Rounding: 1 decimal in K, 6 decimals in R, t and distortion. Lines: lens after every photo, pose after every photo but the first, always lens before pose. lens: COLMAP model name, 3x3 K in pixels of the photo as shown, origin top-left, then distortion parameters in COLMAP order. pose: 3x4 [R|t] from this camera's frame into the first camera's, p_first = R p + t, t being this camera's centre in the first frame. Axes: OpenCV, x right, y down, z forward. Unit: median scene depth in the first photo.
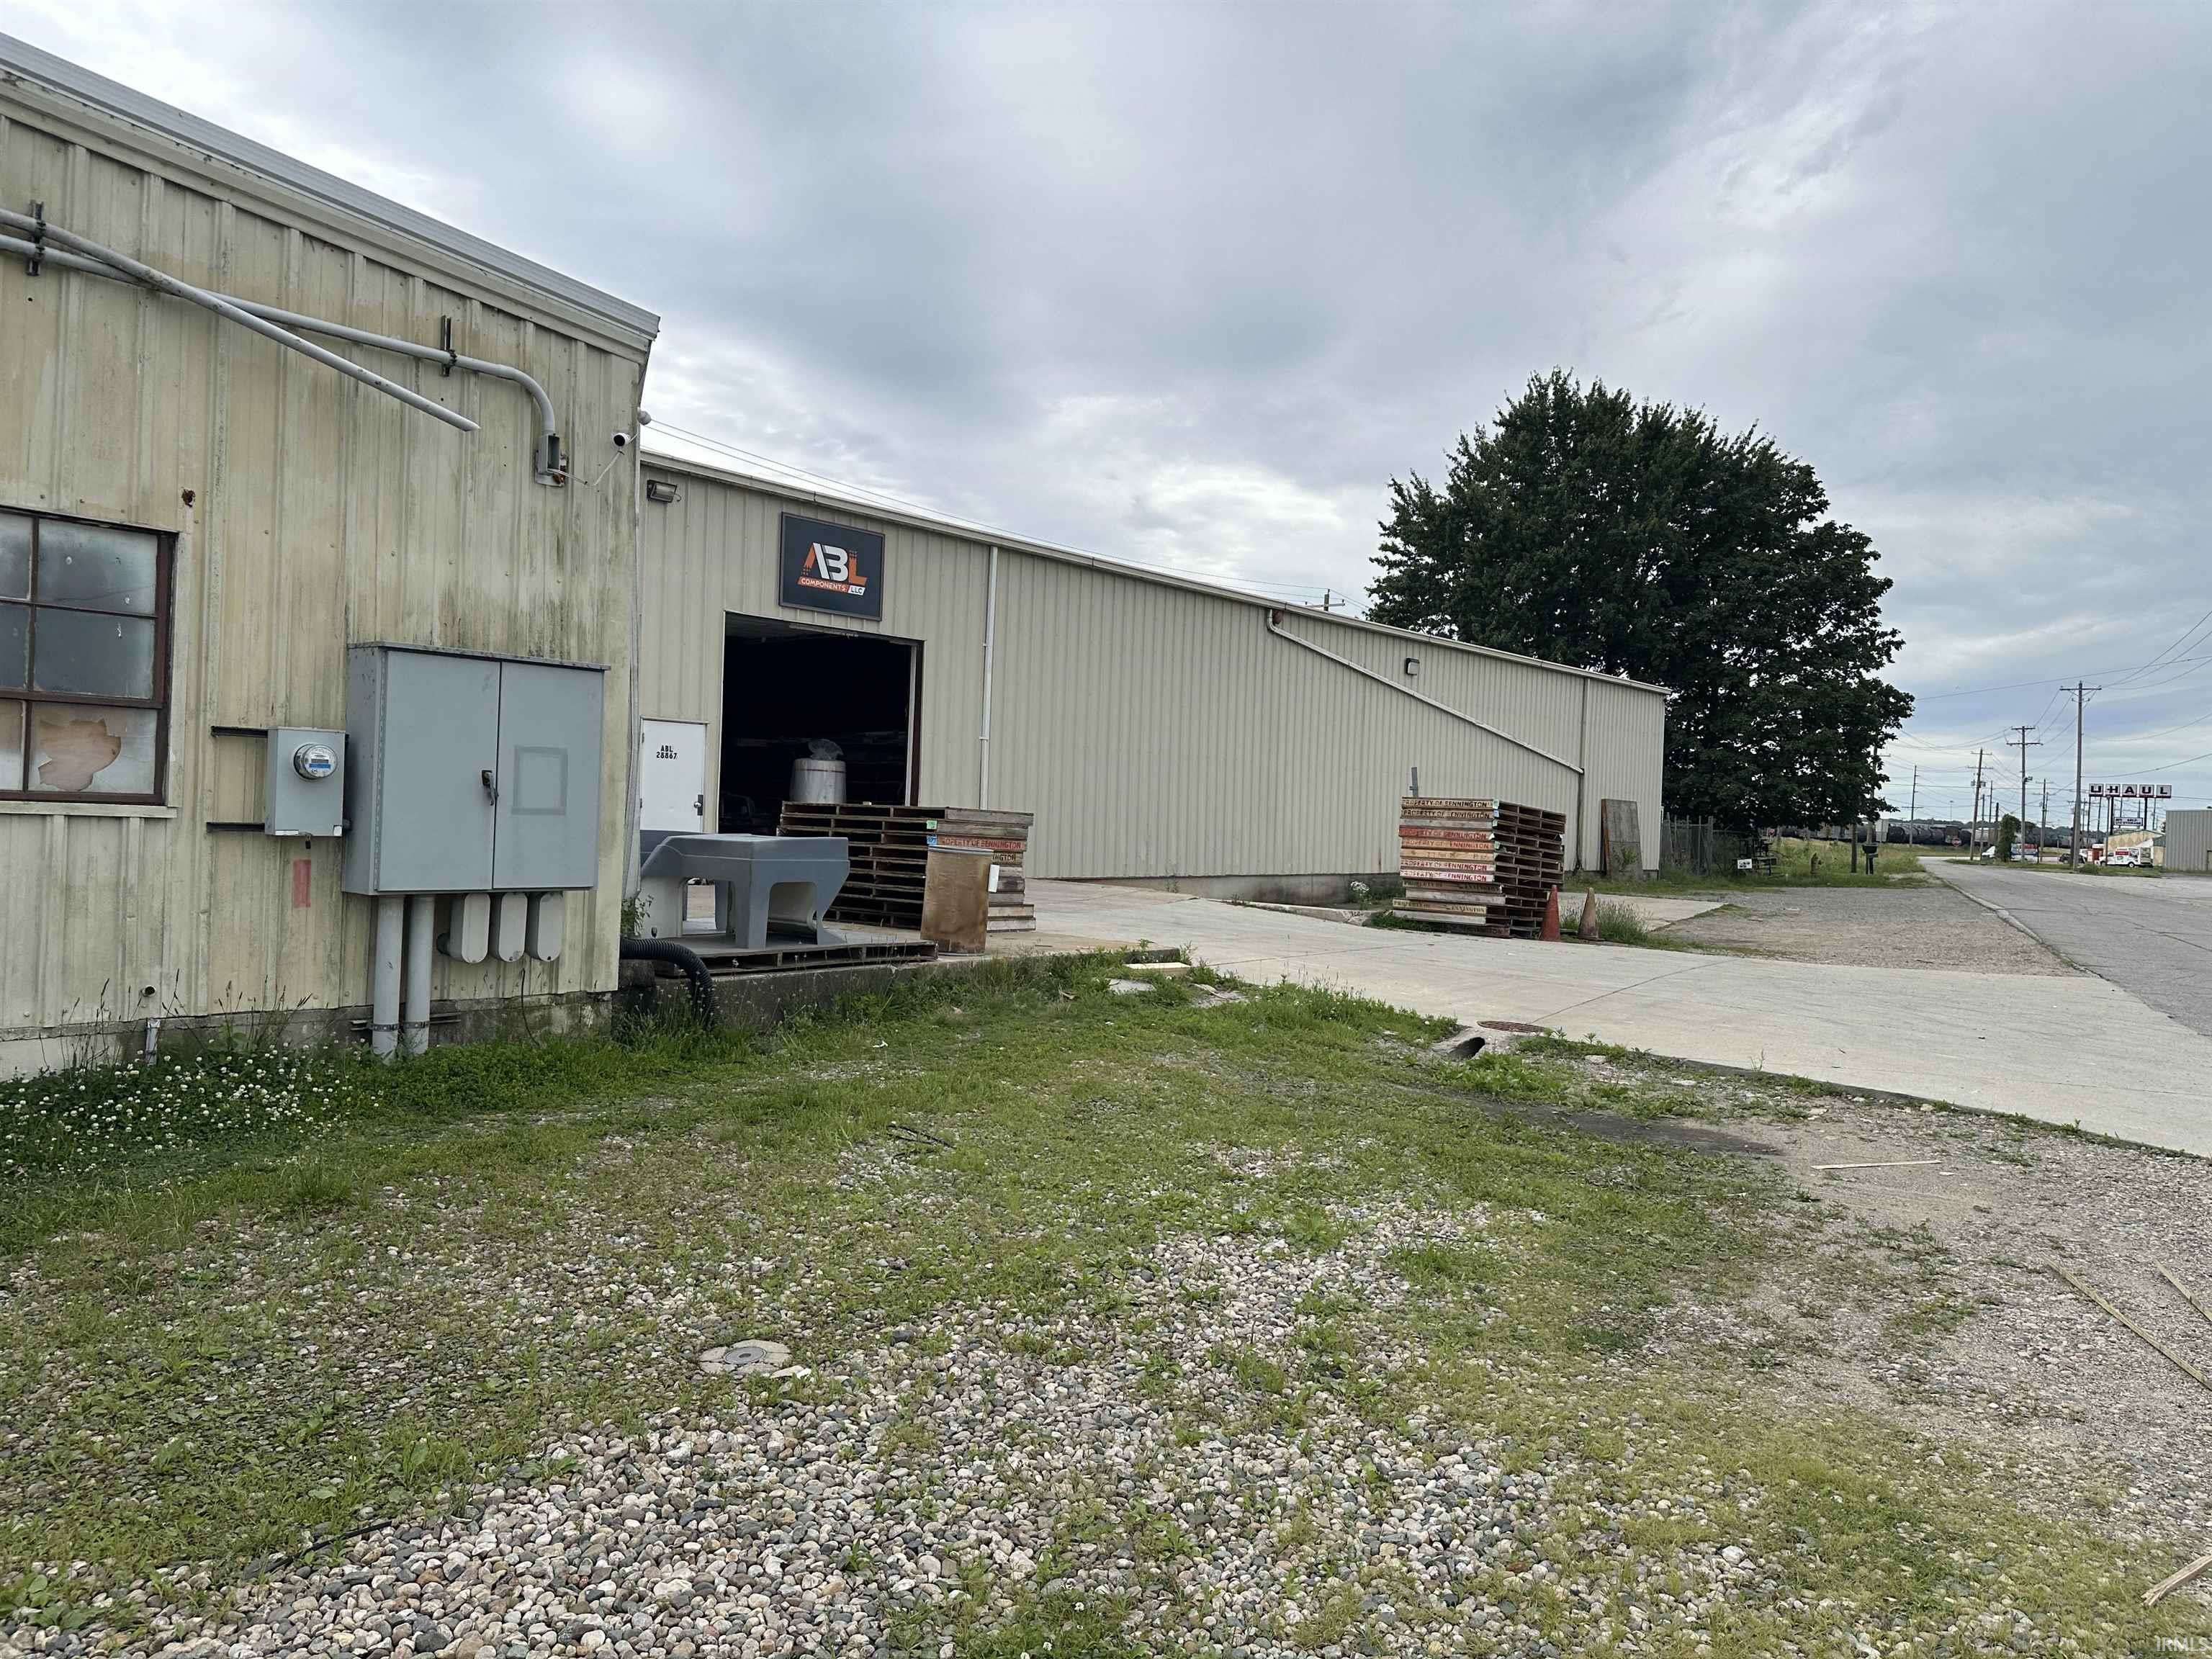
lens RADIAL K [[1543.6, 0, 1104.4], [0, 1543.6, 808.5], [0, 0, 1]] dist [0.125345, -0.143335]
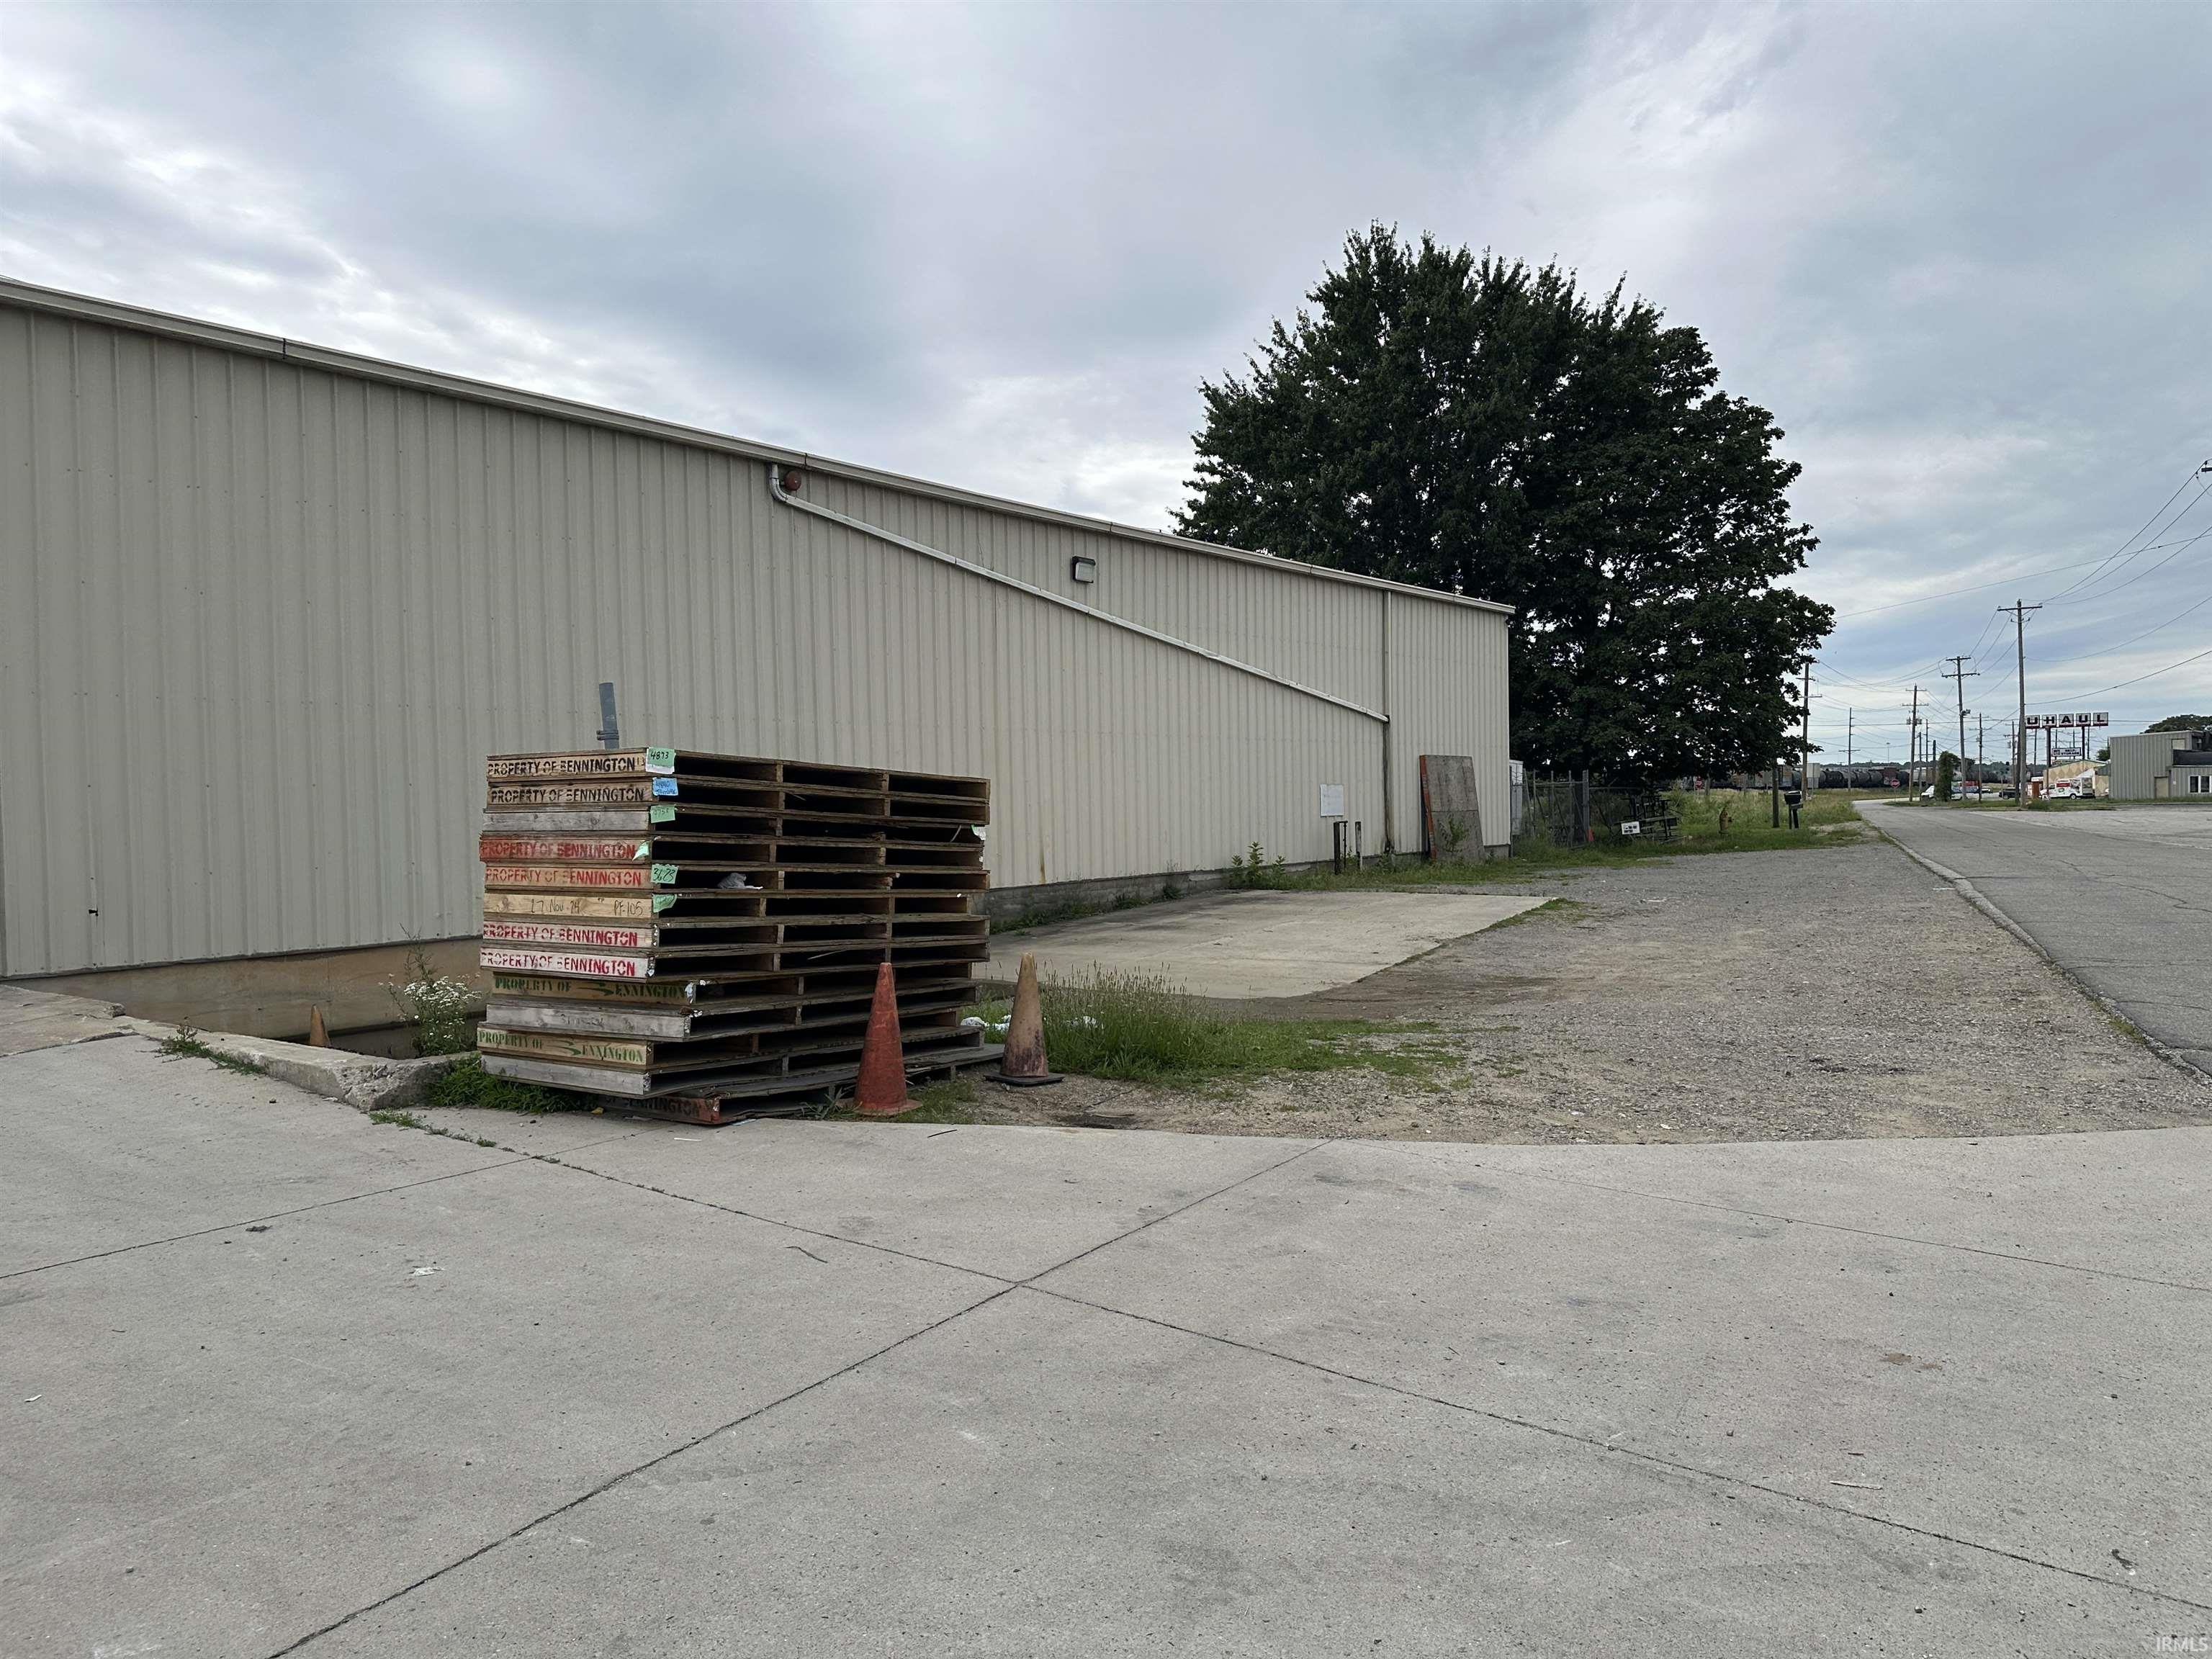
lens RADIAL K [[1555.4, 0, 1106.0], [0, 1555.4, 829.5], [0, 0, 1]] dist [0.136165, -0.176068]
pose [[0.997702, -0.059122, 0.033090, 0.107267], [0.058452, 0.998072, 0.020851, 0.003670], [-0.034259, -0.018868, 0.999235, 0.197597]]
